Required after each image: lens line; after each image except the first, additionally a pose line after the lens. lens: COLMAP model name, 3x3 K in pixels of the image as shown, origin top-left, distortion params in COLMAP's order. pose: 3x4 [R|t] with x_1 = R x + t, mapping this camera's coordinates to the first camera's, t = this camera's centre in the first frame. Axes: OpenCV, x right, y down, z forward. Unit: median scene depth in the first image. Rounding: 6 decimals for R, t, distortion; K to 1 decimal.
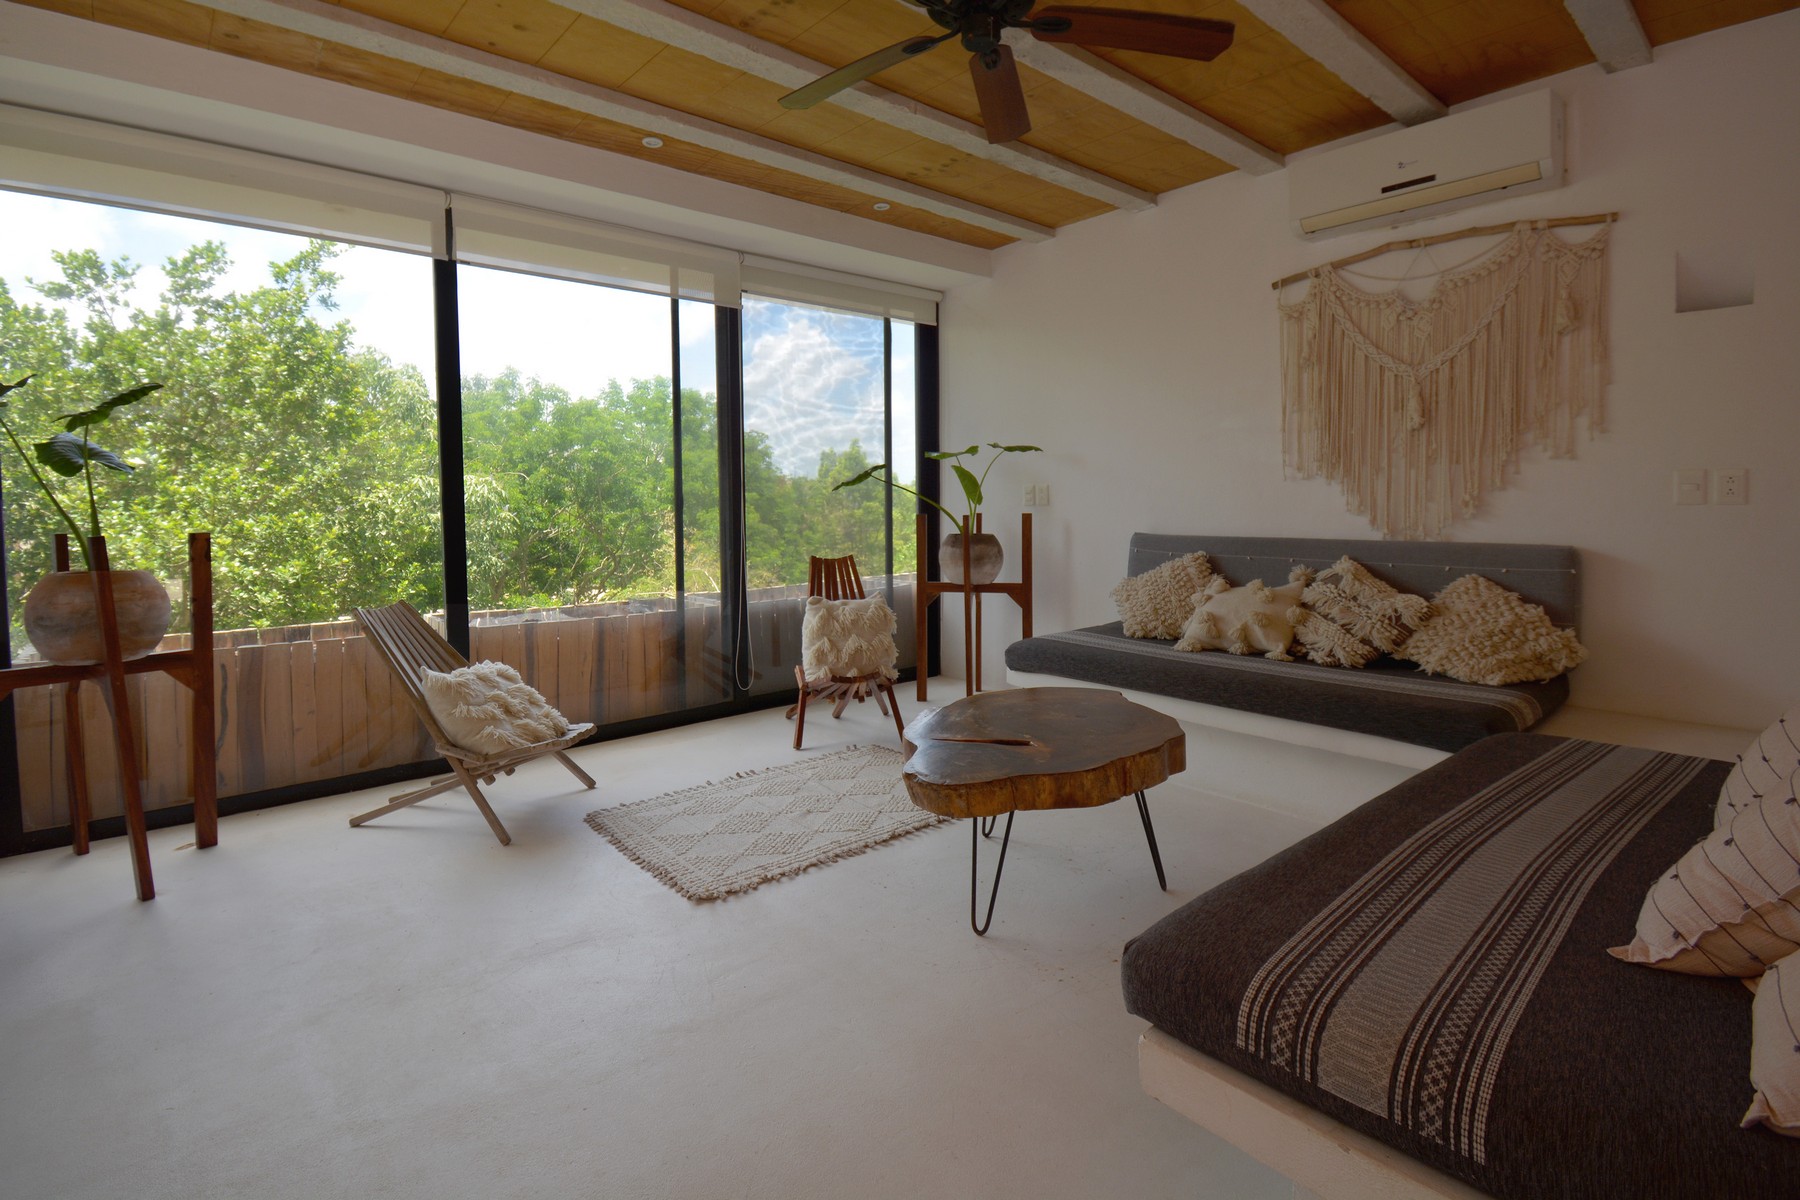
lens RADIAL K [[847.8, 0, 850.9], [0, 847.8, 536.4], [0, 0, 1]] dist [0.024918, -0.027921]
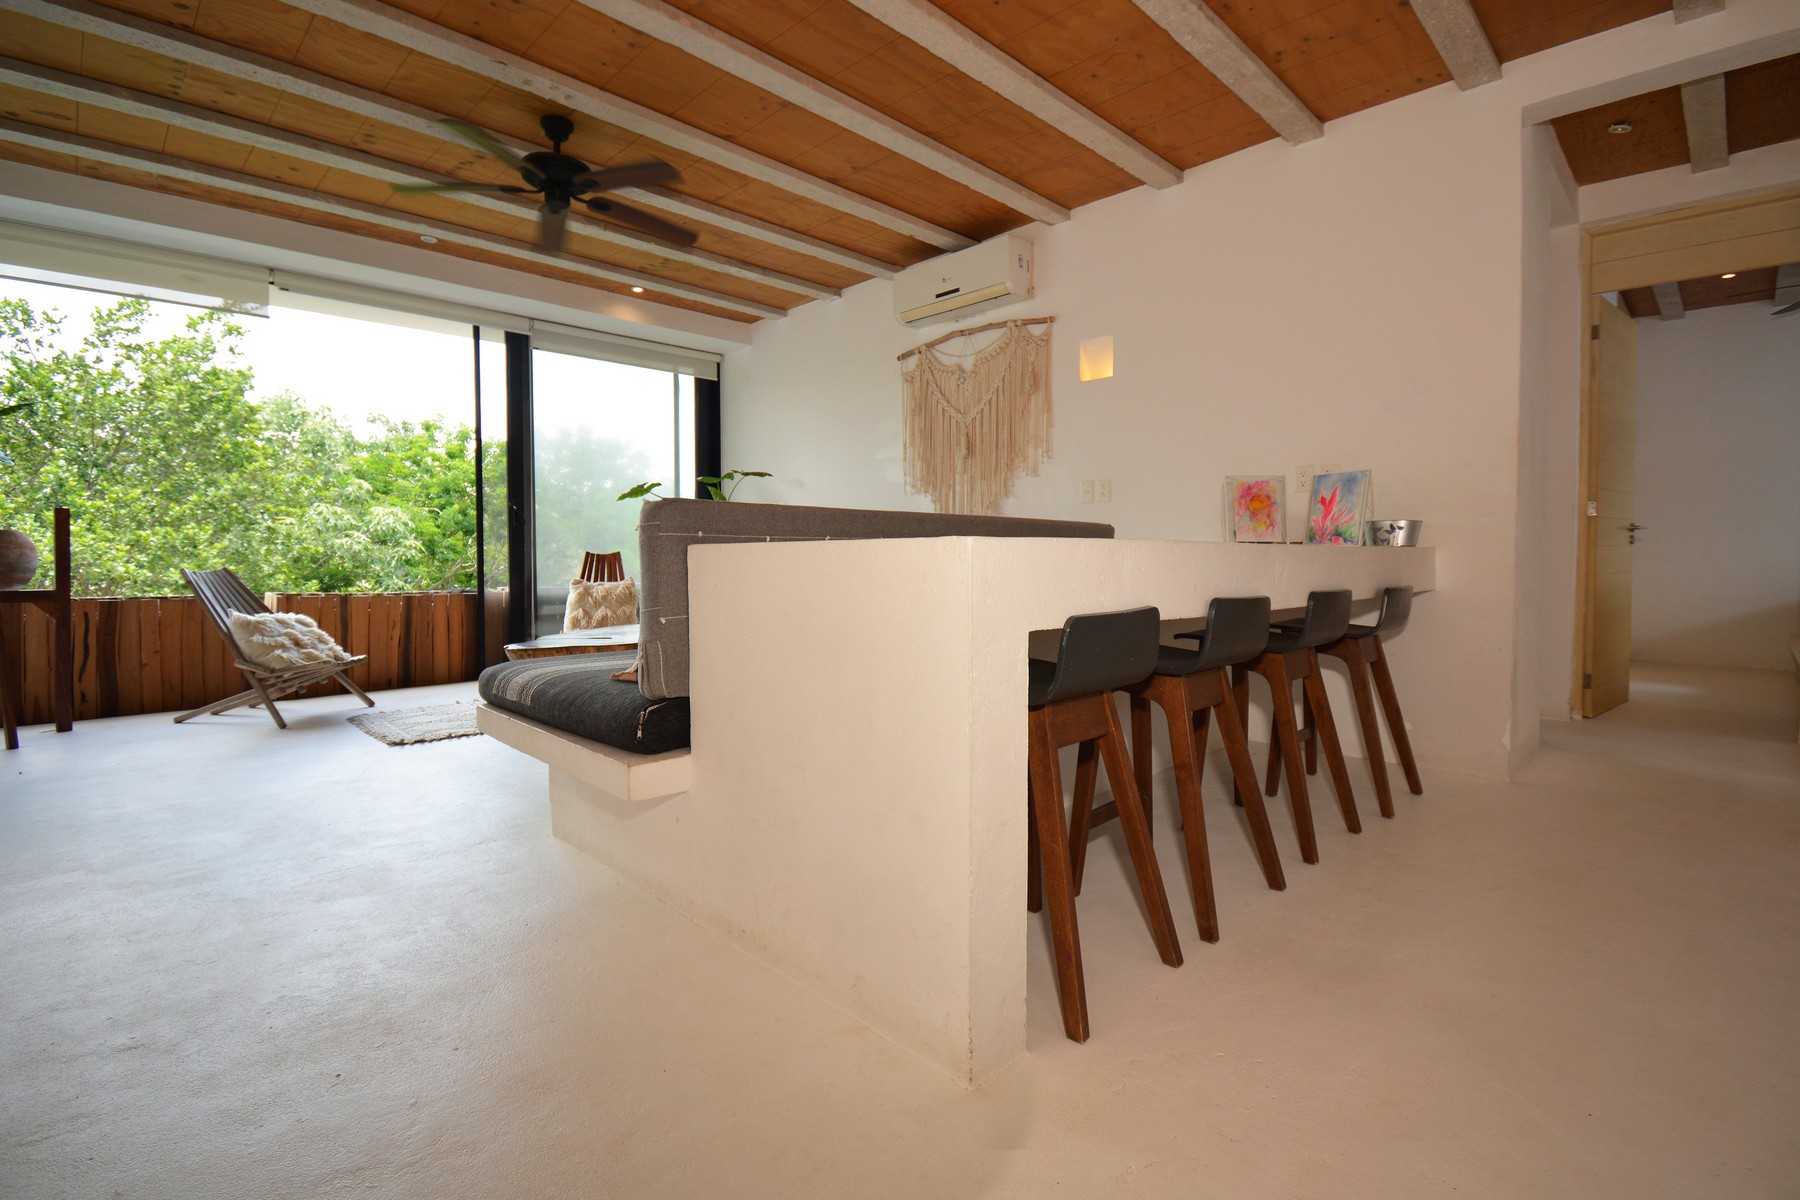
lens RADIAL K [[812.7, 0, 893.2], [0, 812.7, 570.2], [0, 0, 1]] dist [0.019015, -0.022780]
pose [[0.995938, 0.006389, 0.089814, 0.409139], [-0.004485, 0.999761, -0.021382, 0.099108], [-0.089929, 0.020892, 0.995729, -0.385511]]
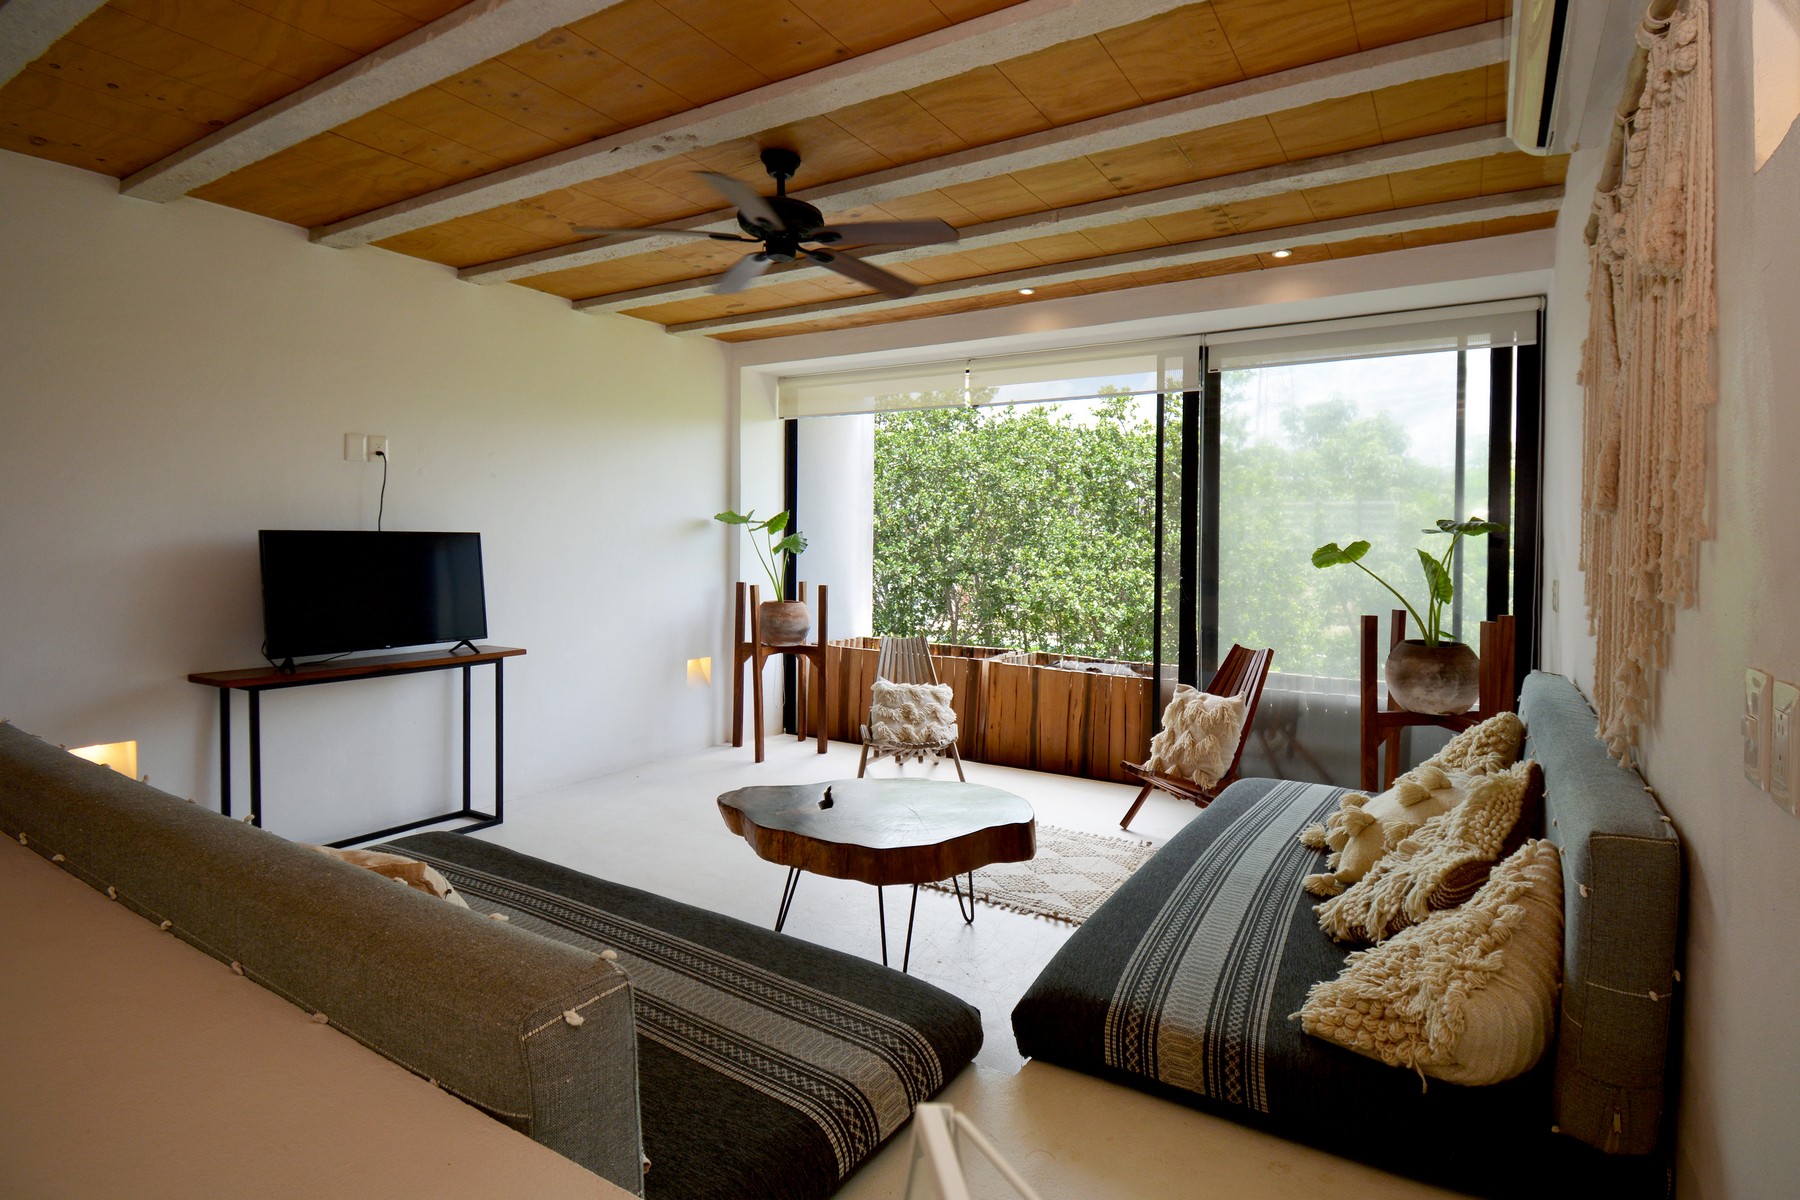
lens RADIAL K [[871.2, 0, 990.0], [0, 871.2, 546.2], [0, 0, 1]] dist [0.015565, -0.000056]
pose [[0.372580, 0.017921, -0.927827, 0.966249], [-0.055176, 0.998473, -0.002871, -0.086981], [0.926358, 0.052264, 0.373000, 0.506864]]
